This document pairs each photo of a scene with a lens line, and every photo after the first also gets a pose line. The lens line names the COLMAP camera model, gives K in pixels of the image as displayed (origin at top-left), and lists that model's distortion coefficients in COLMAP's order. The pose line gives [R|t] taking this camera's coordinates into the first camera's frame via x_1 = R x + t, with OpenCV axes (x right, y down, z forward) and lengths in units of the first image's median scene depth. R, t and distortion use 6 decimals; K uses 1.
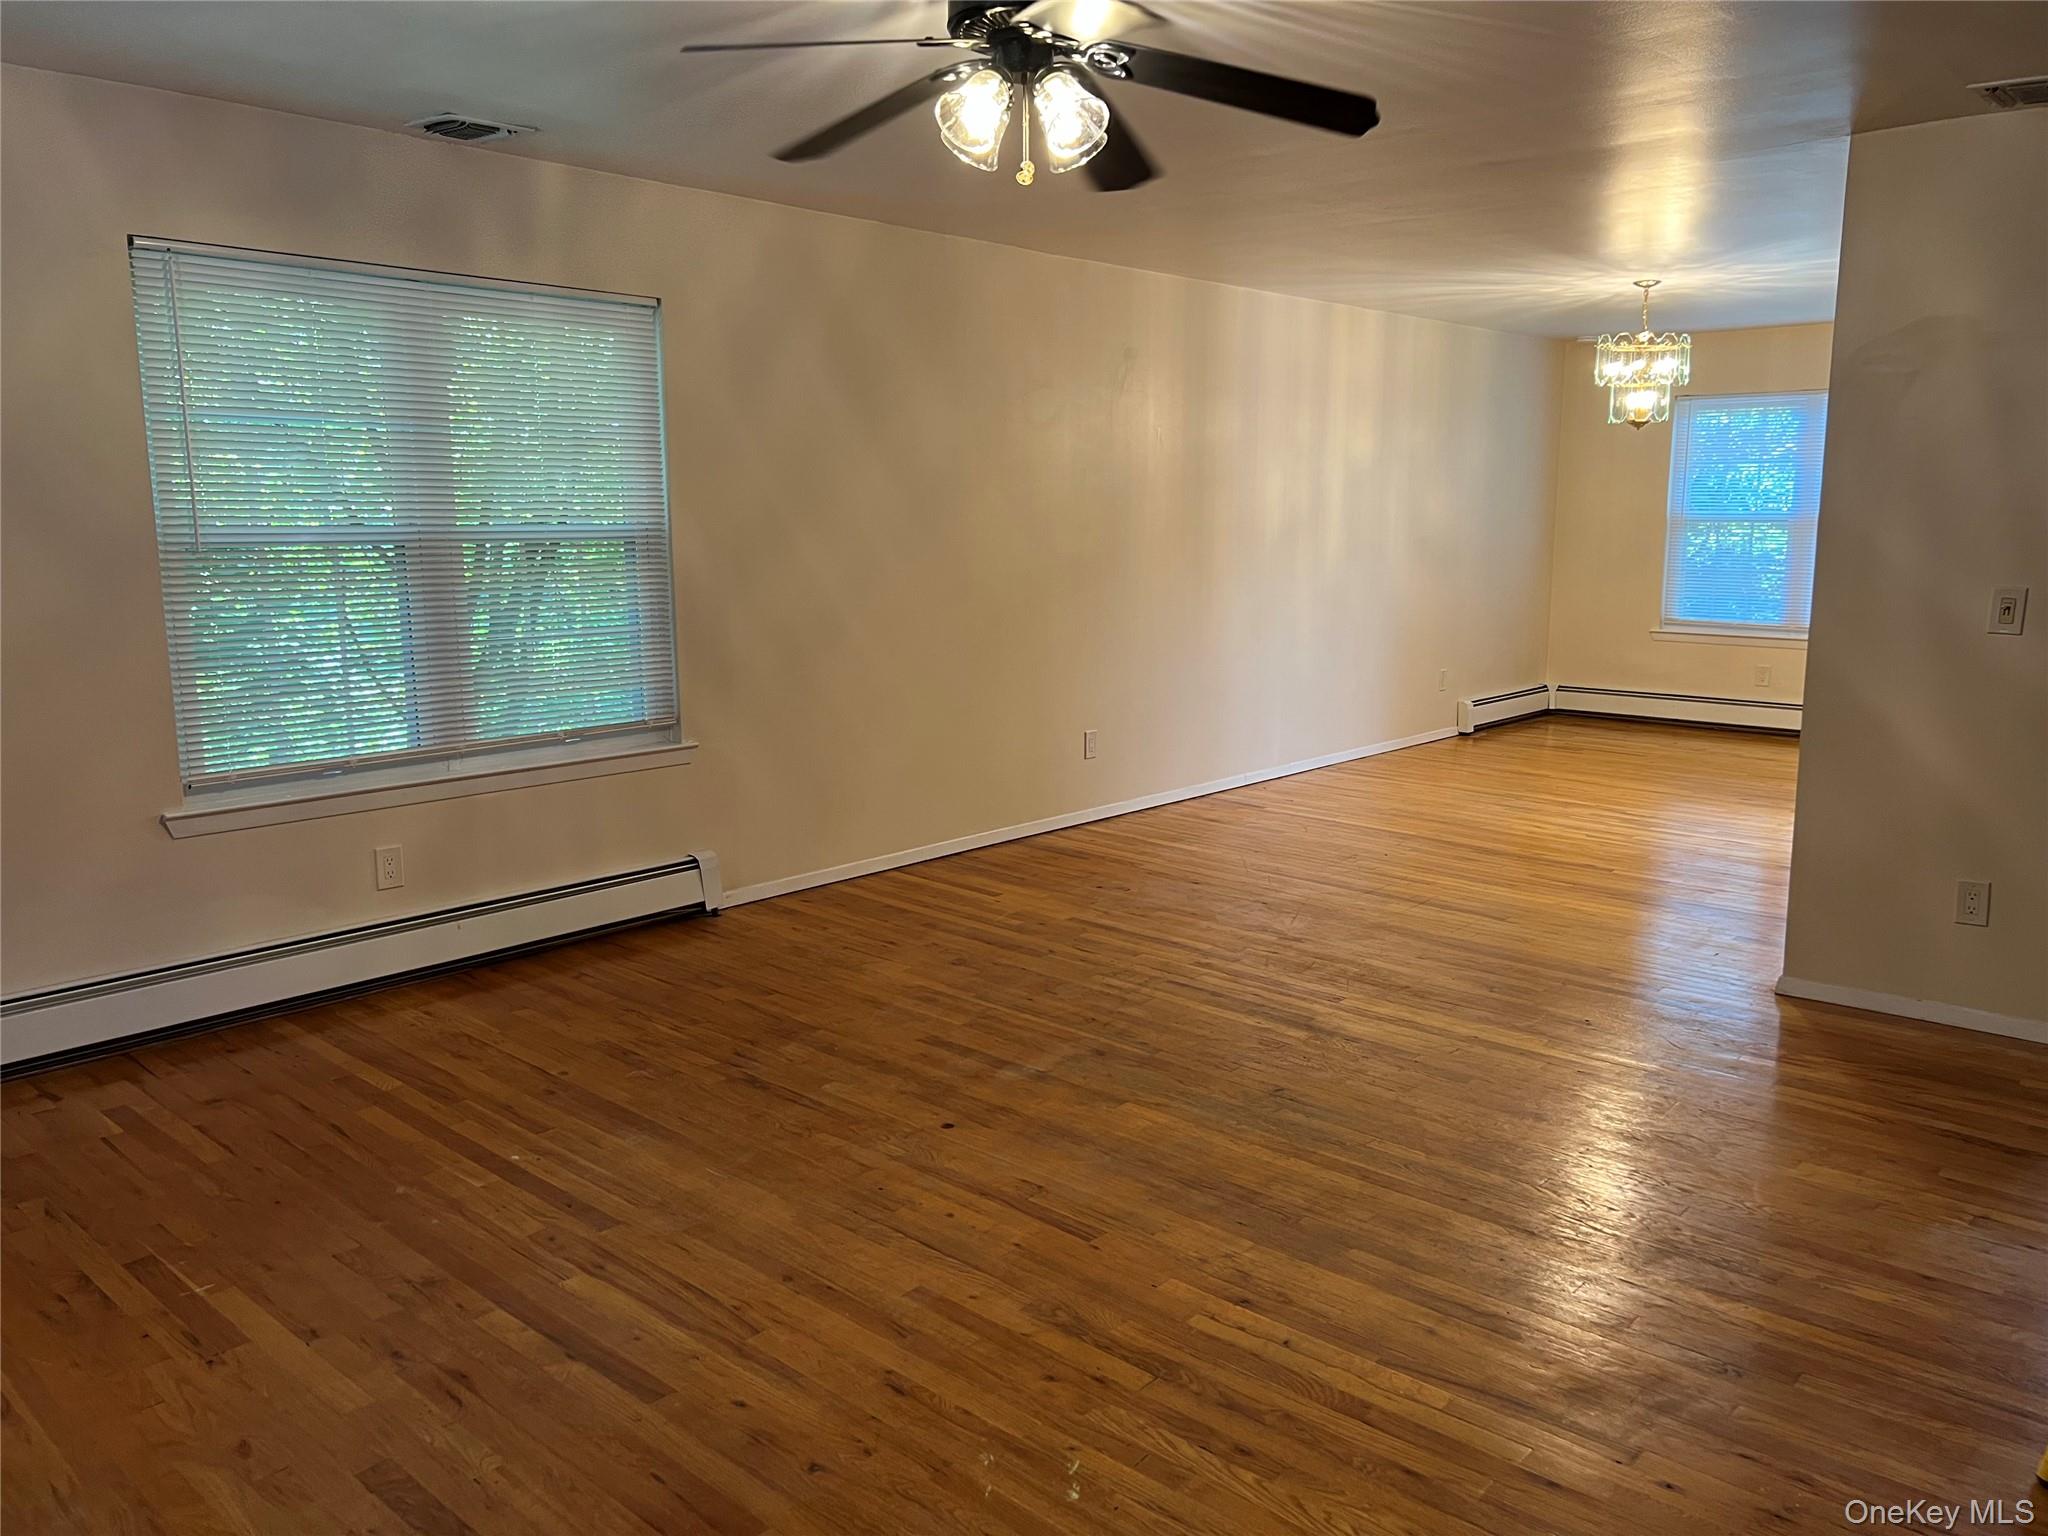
lens RADIAL K [[1553.9, 0, 1026.4], [0, 1553.9, 766.7], [0, 0, 1]] dist [0.051520, -0.037250]
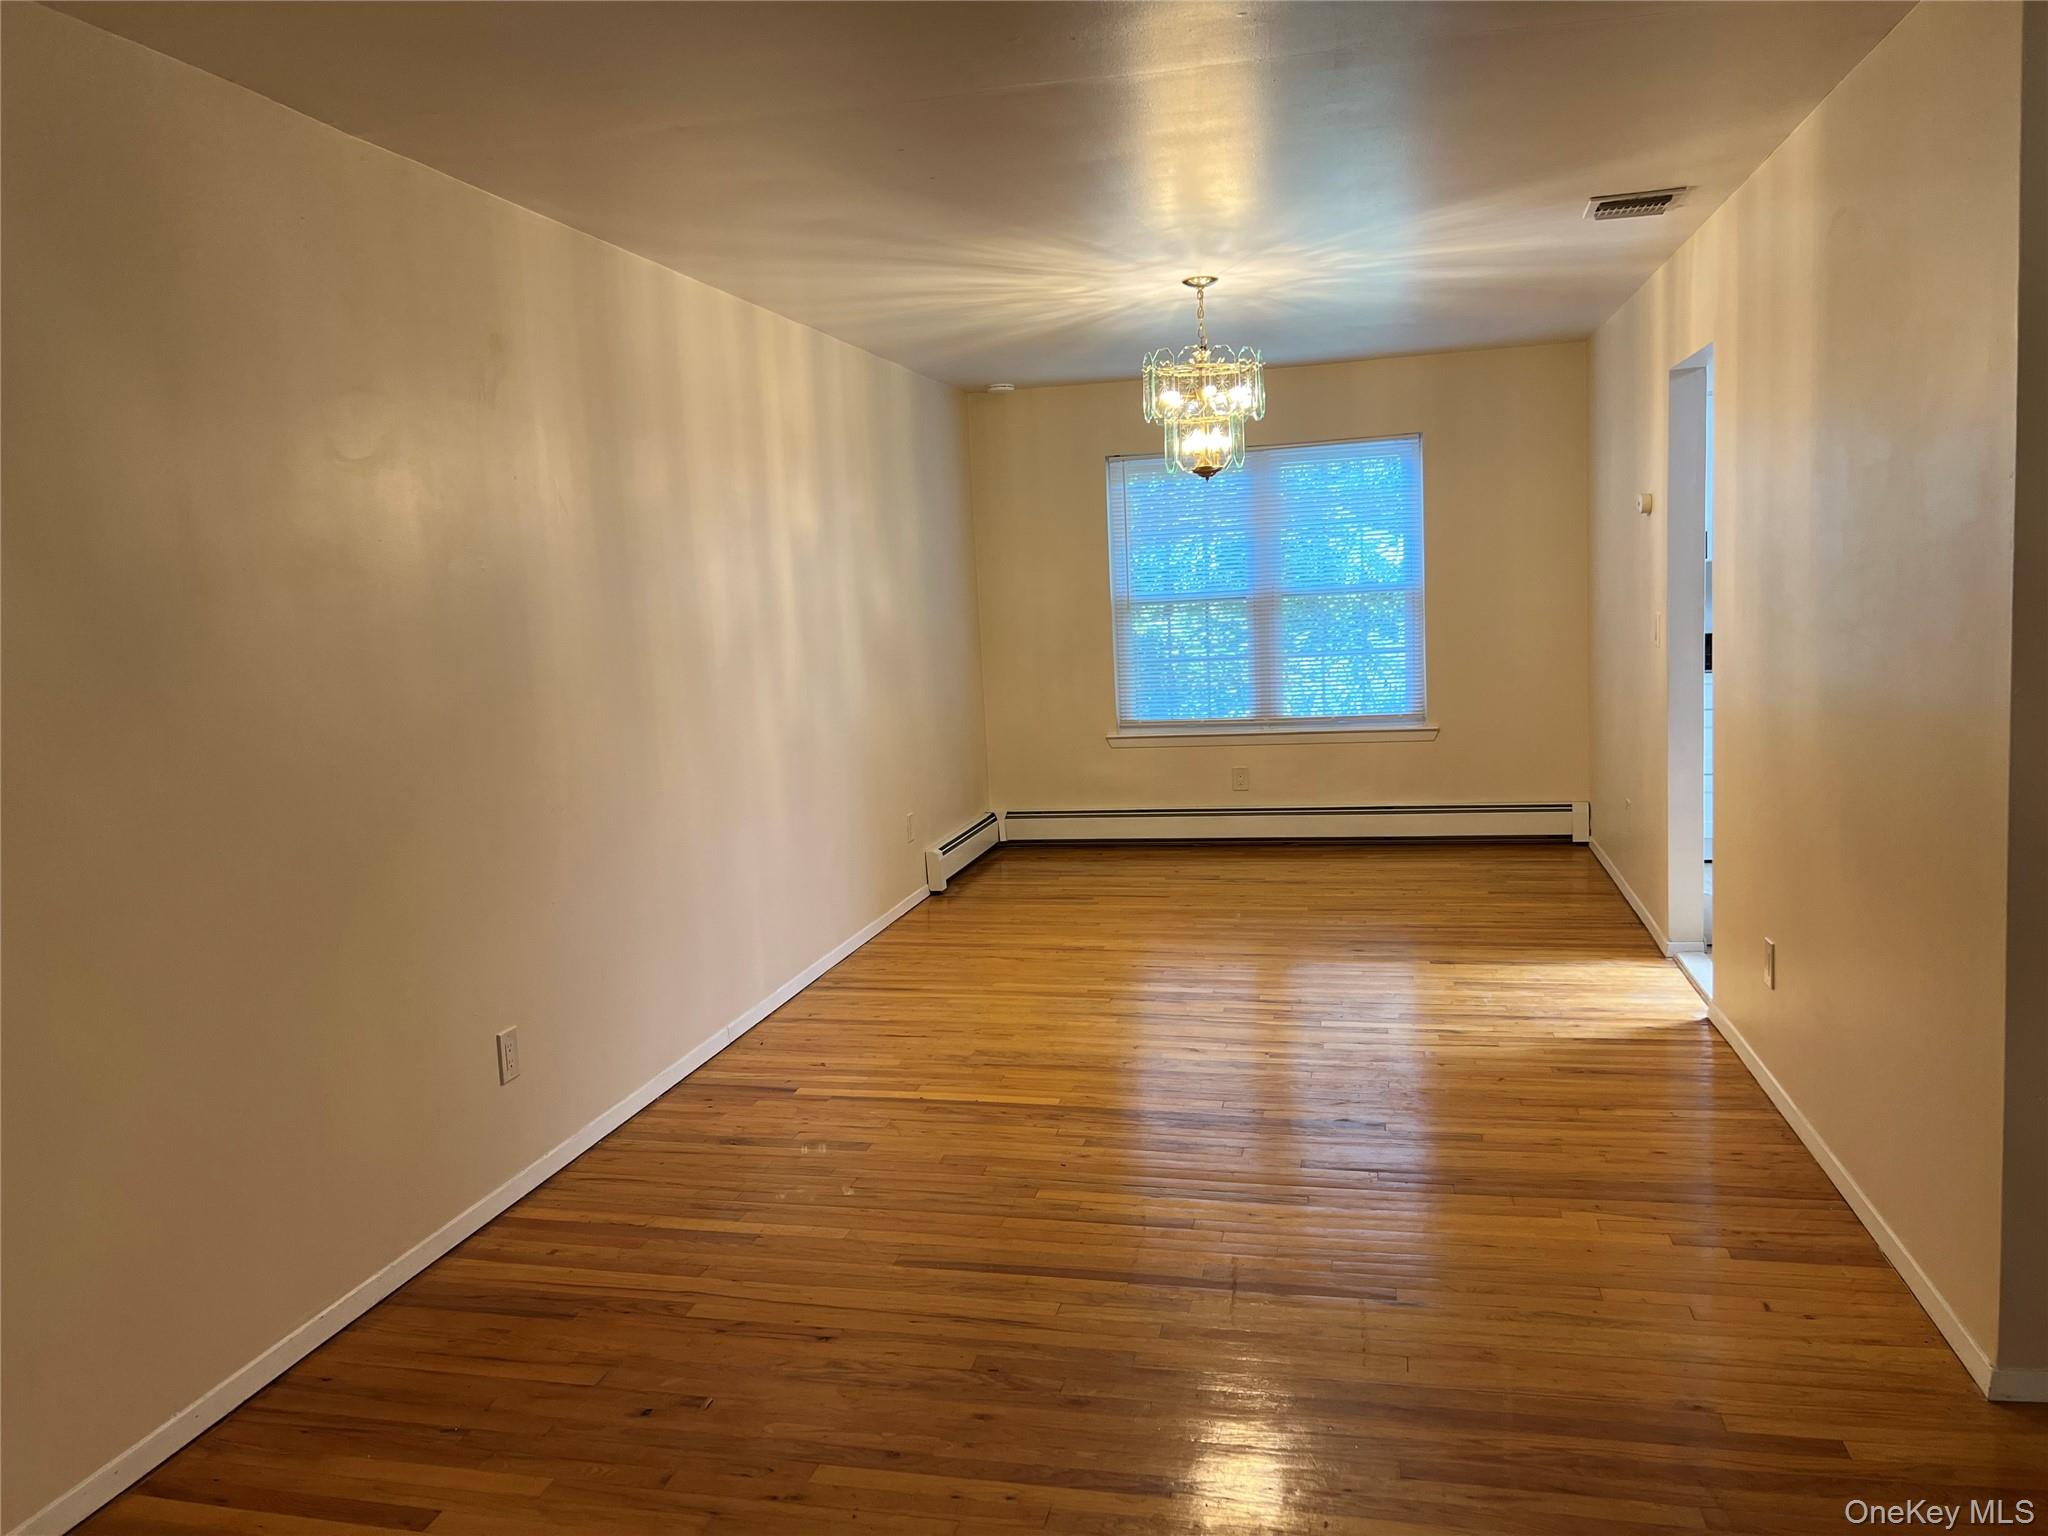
lens RADIAL K [[1553.9, 0, 1022.2], [0, 1553.9, 774.5], [0, 0, 1]] dist [0.051520, -0.037250]
pose [[0.870569, -0.101190, 0.481530, -0.047270], [0.127841, 0.991533, -0.022763, -0.066073], [-0.475149, 0.081376, 0.876134, 0.372329]]
